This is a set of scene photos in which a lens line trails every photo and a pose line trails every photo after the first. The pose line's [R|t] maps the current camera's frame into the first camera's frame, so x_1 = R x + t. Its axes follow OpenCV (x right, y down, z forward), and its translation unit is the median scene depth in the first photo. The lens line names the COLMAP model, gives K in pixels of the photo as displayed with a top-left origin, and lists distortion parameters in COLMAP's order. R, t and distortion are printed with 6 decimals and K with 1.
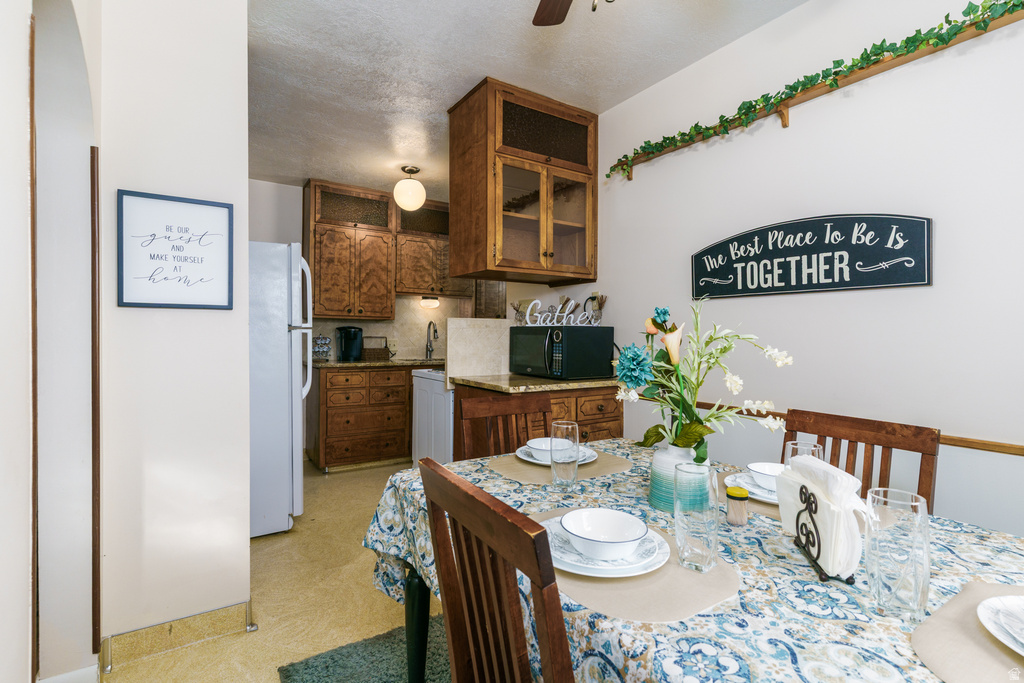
lens RADIAL K [[491.9, 0, 509.3], [0, 491.9, 338.3], [0, 0, 1]] dist [0.000601, -0.000471]
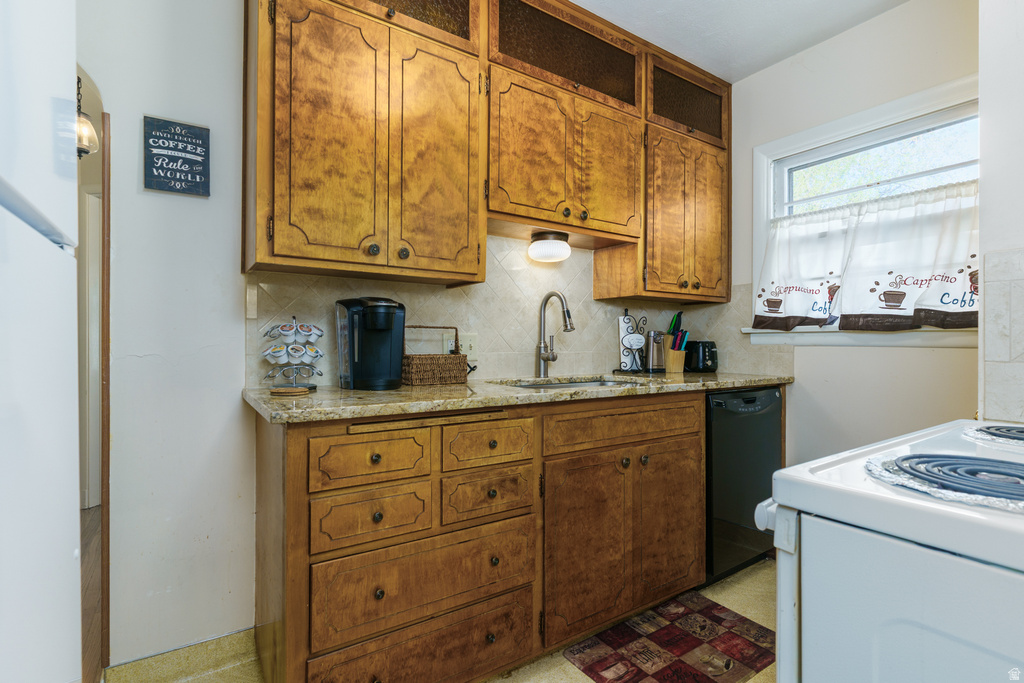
lens RADIAL K [[491.9, 0, 509.3], [0, 491.9, 338.3], [0, 0, 1]] dist [0.000601, -0.000471]
pose [[0.999630, -0.005321, 0.026666, -0.230791], [0.005584, 0.999936, -0.009823, 0.011583], [-0.026612, 0.009968, 0.999596, 0.625255]]
